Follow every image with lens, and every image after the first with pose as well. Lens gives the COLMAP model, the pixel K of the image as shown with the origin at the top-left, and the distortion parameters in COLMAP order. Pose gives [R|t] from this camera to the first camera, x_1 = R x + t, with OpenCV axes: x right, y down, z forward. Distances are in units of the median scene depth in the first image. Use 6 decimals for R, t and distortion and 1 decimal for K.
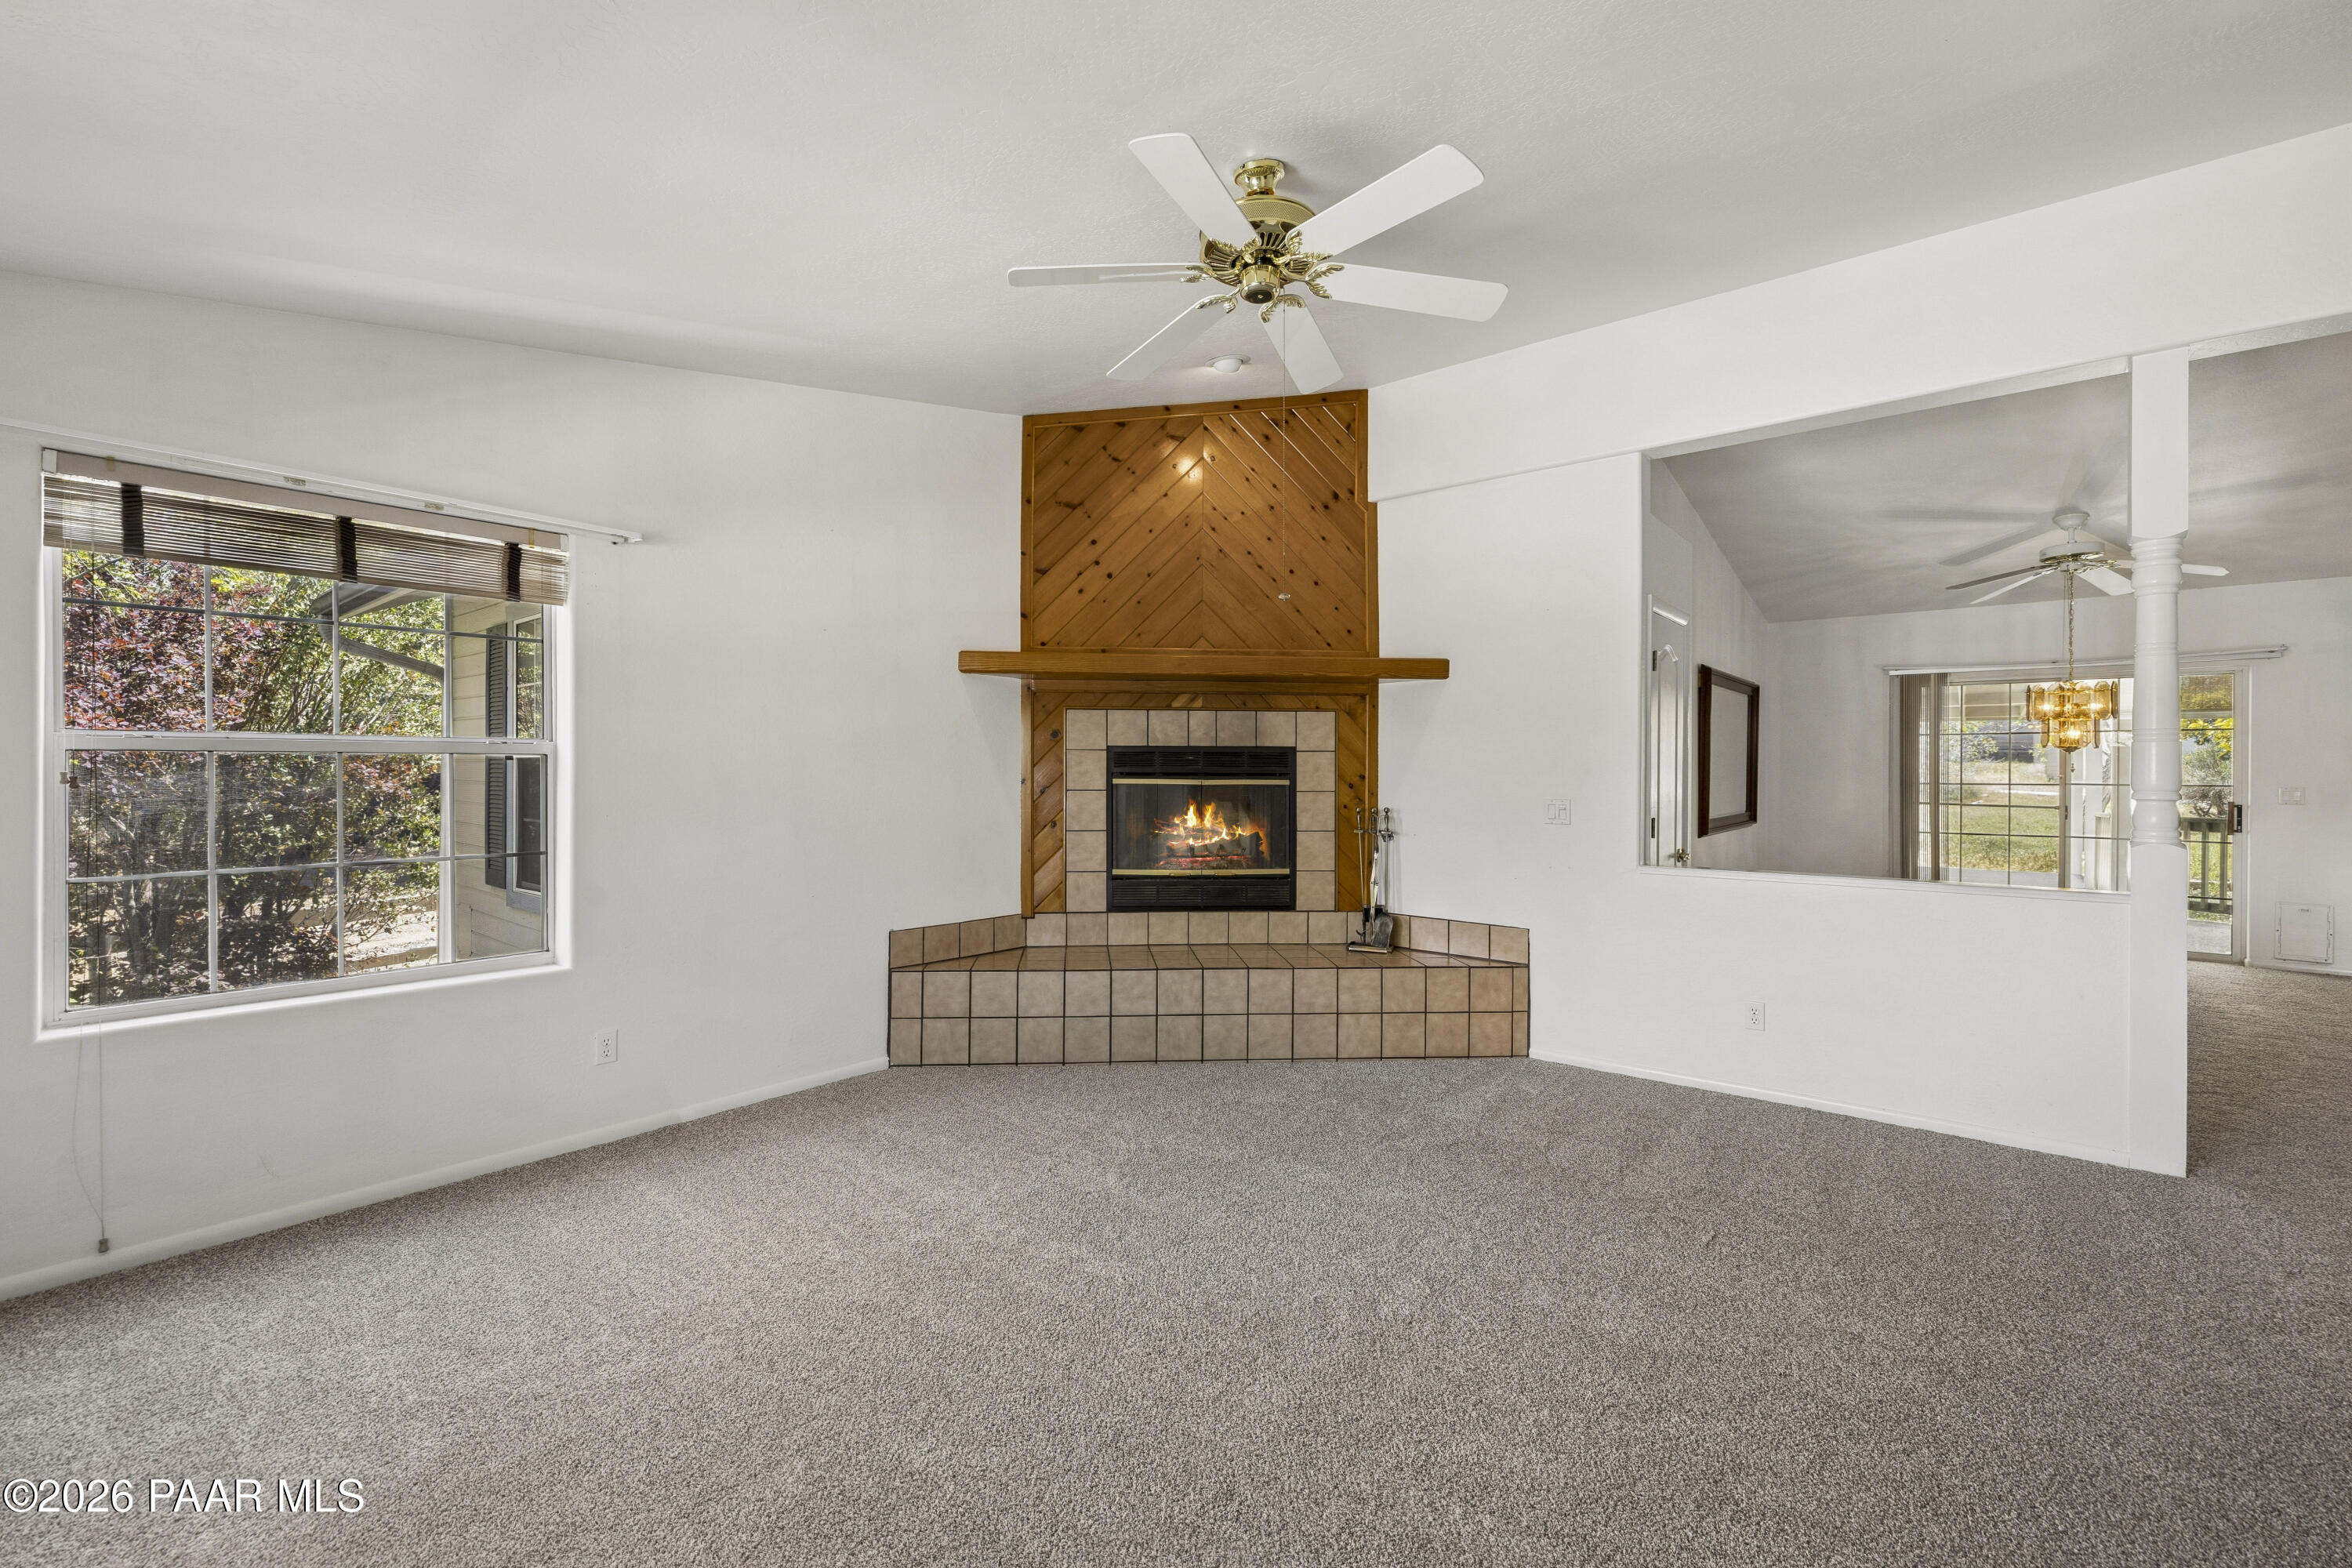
lens RADIAL K [[992.6, 0, 1158.5], [0, 992.6, 777.8], [0, 0, 1]] dist [-0.002375, 0.000541]
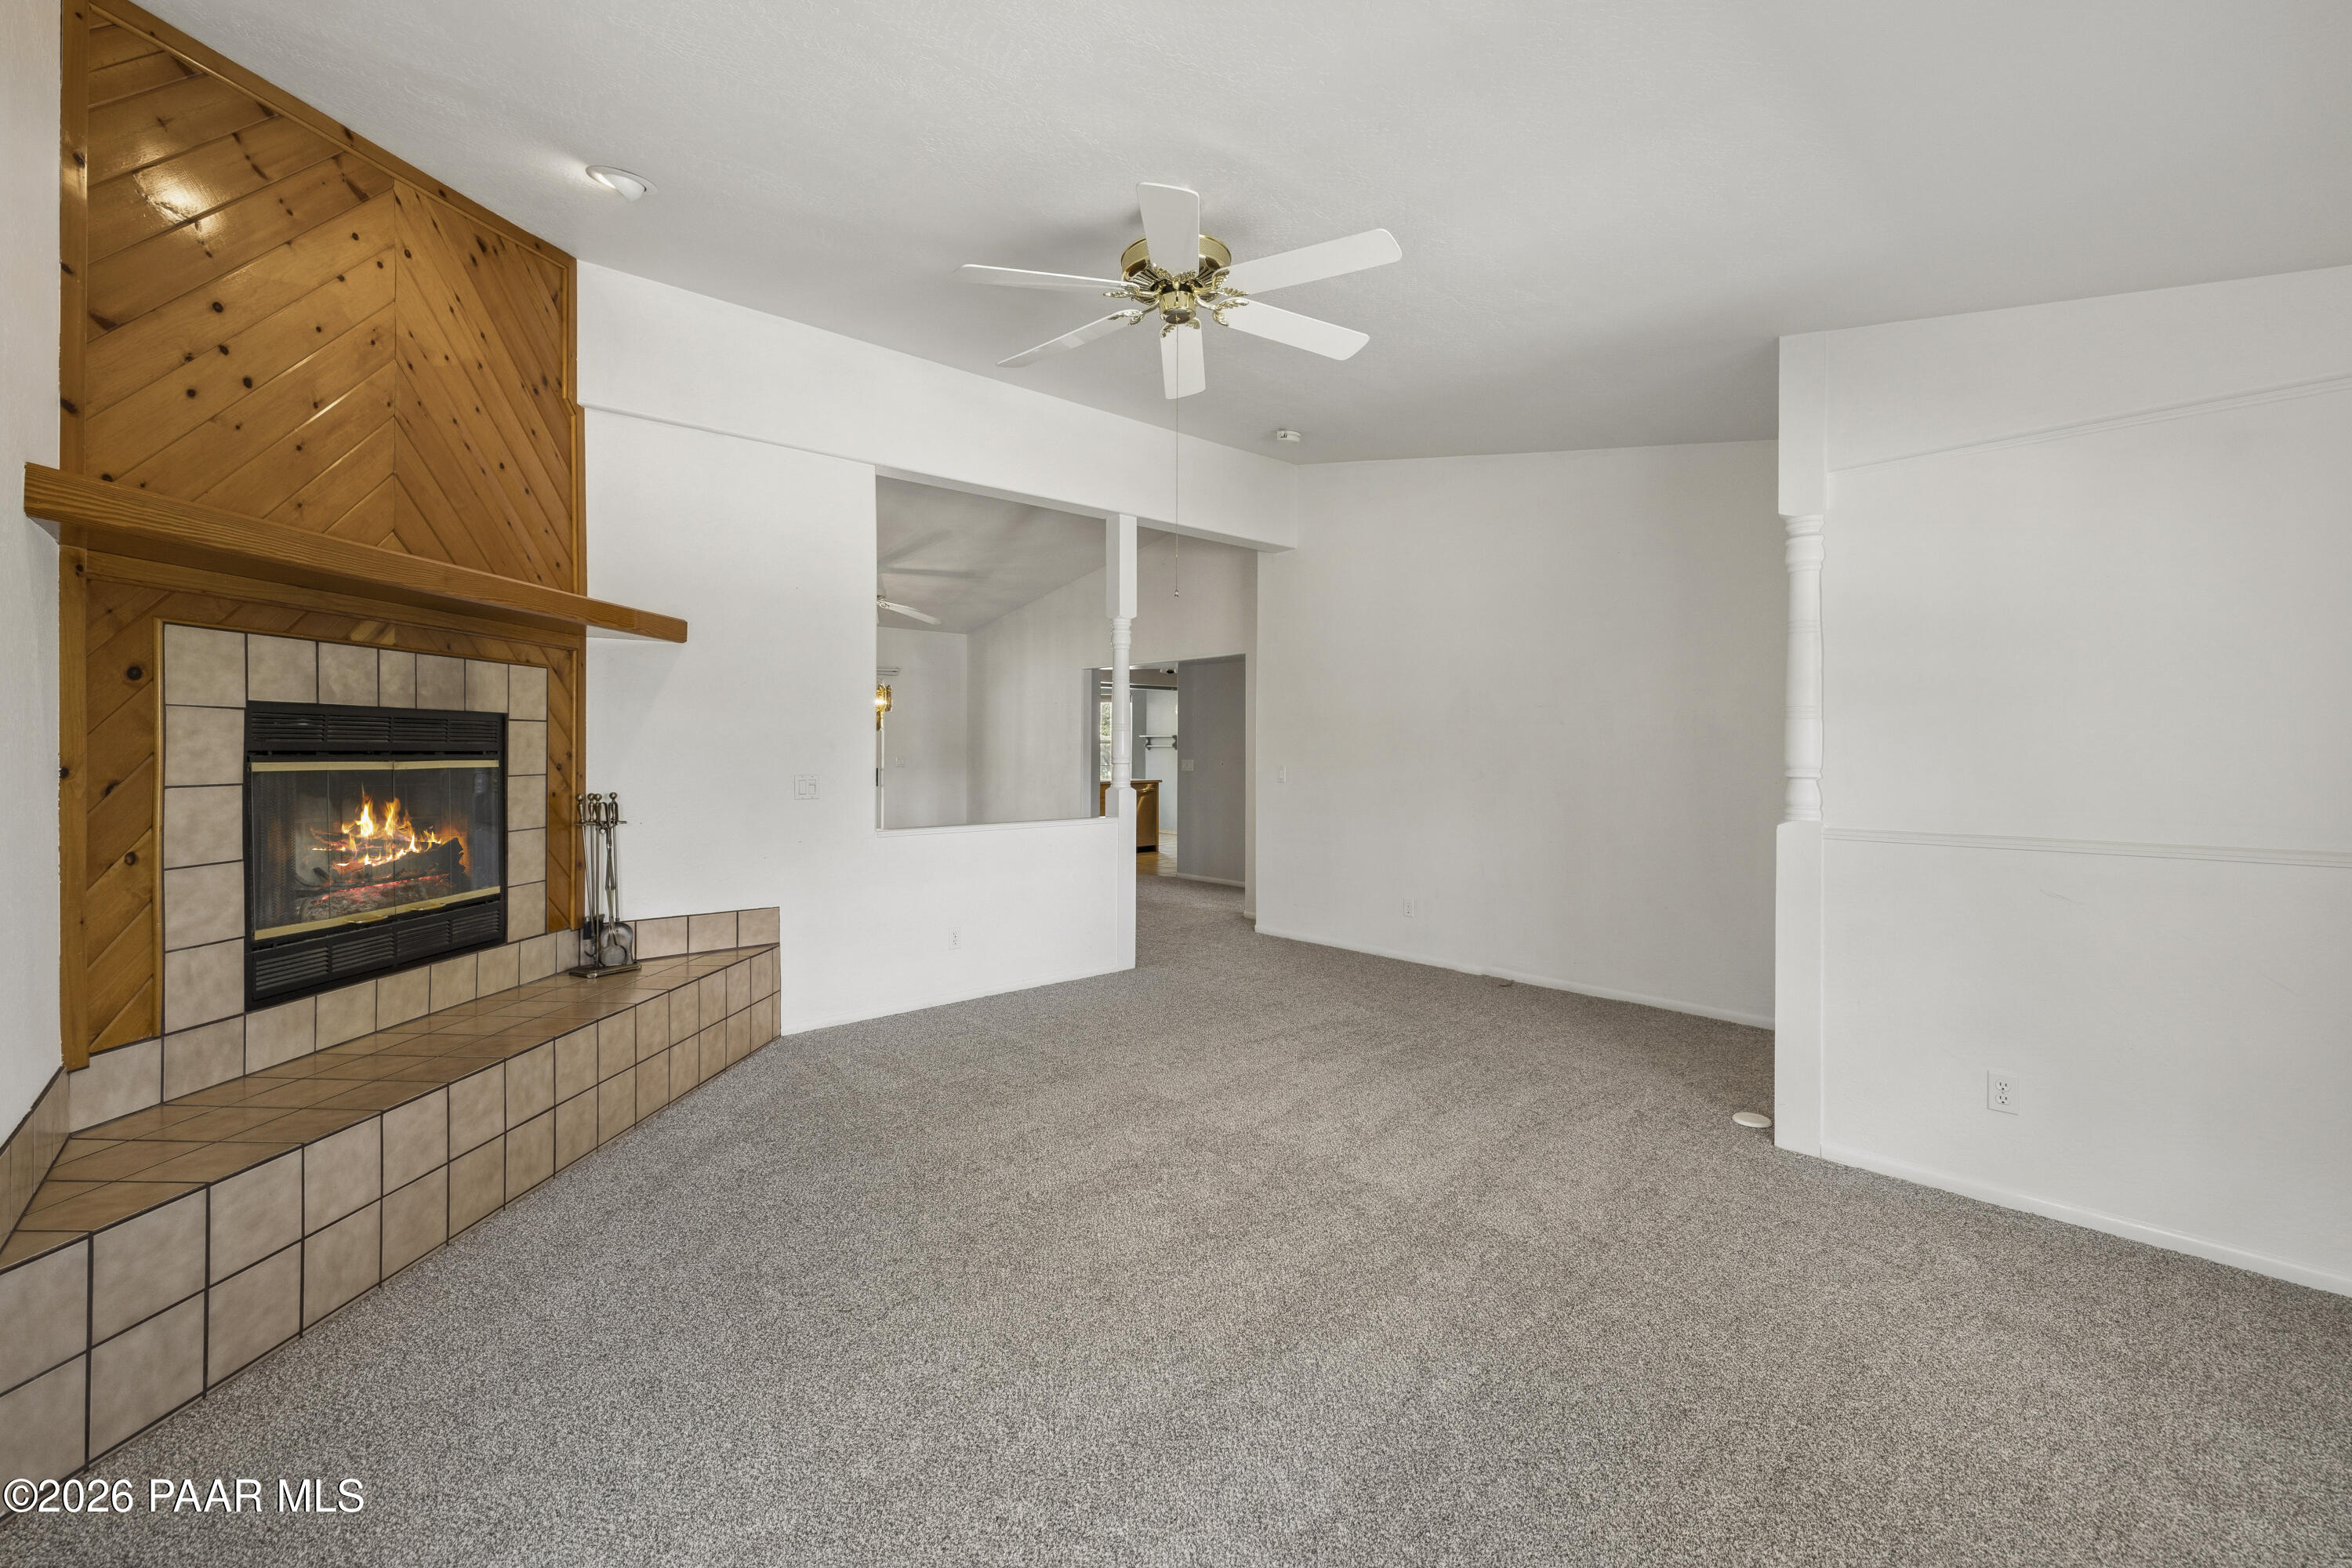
lens RADIAL K [[992.6, 0, 1170.3], [0, 992.6, 751.6], [0, 0, 1]] dist [-0.002375, 0.000541]
pose [[0.147850, -0.005832, 0.988993, -0.501499], [0.005775, 0.999971, 0.005033, -0.004699], [-0.988993, 0.004968, 0.147880, 0.429082]]
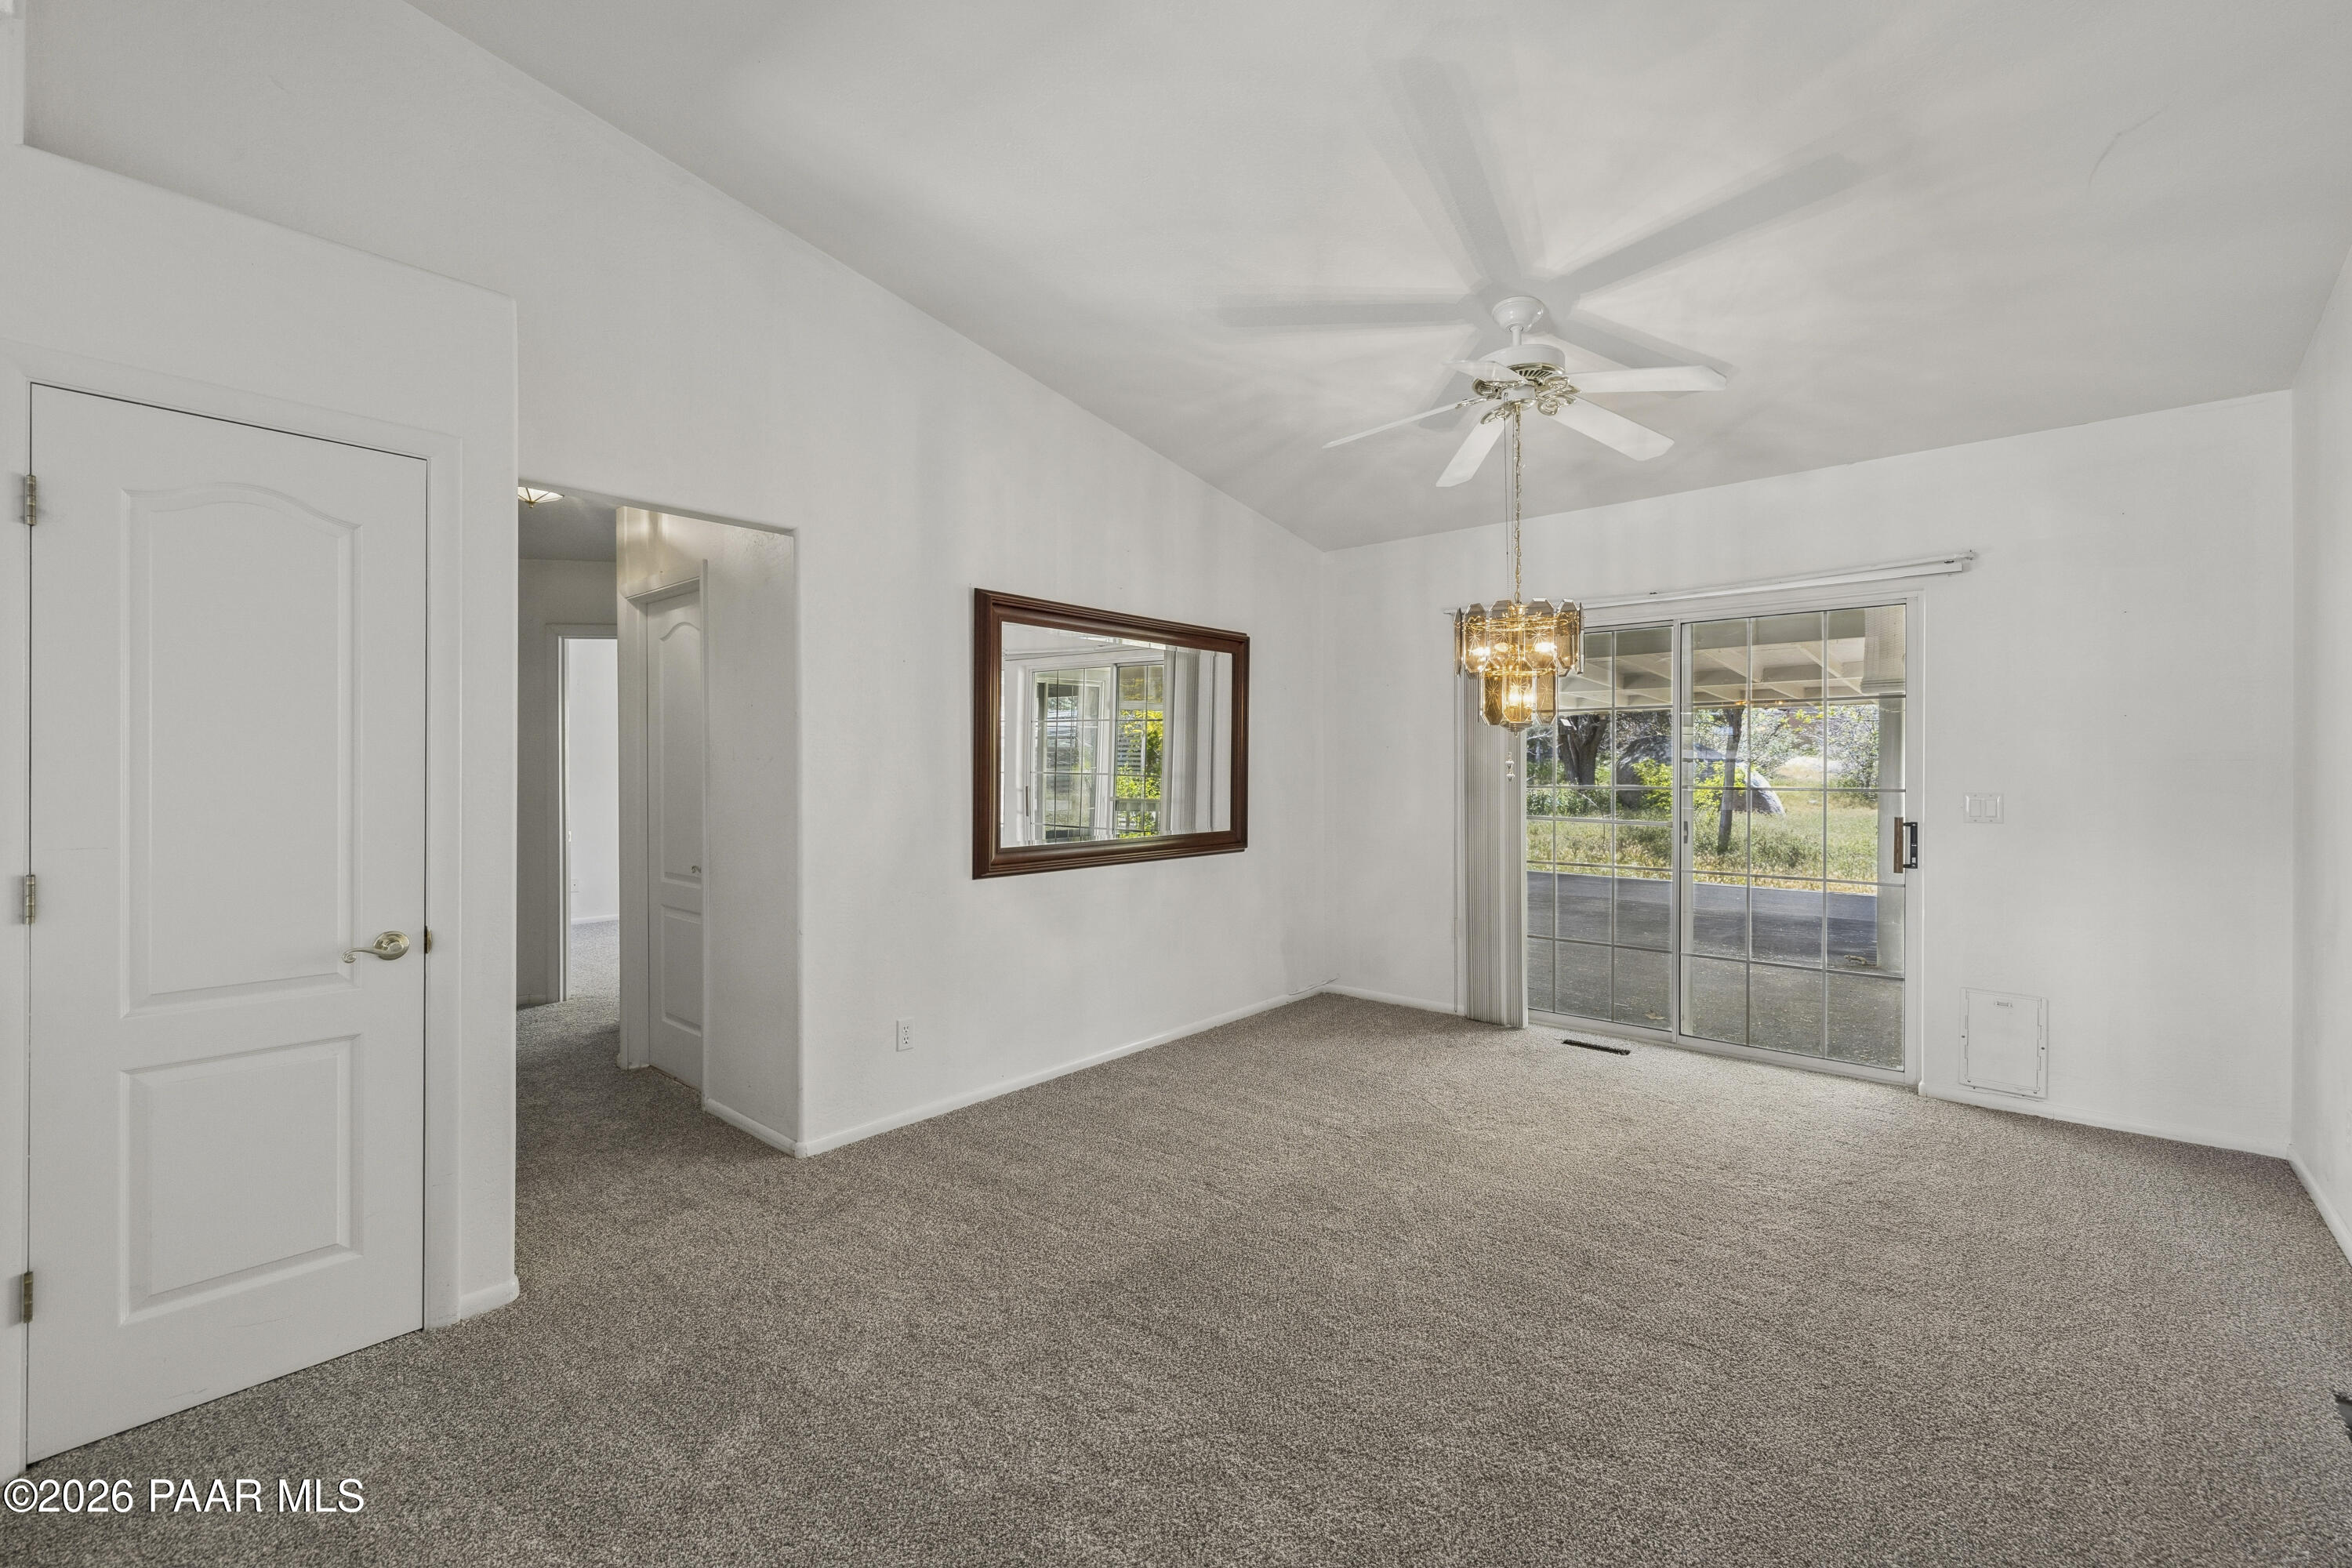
lens RADIAL K [[992.6, 0, 1159.4], [0, 992.6, 781.2], [0, 0, 1]] dist [-0.002375, 0.000541]
pose [[0.999739, -0.002413, -0.022709, 0.876507], [0.002499, 0.999990, 0.003766, -0.000731], [0.022699, -0.003822, 0.999735, 0.528680]]
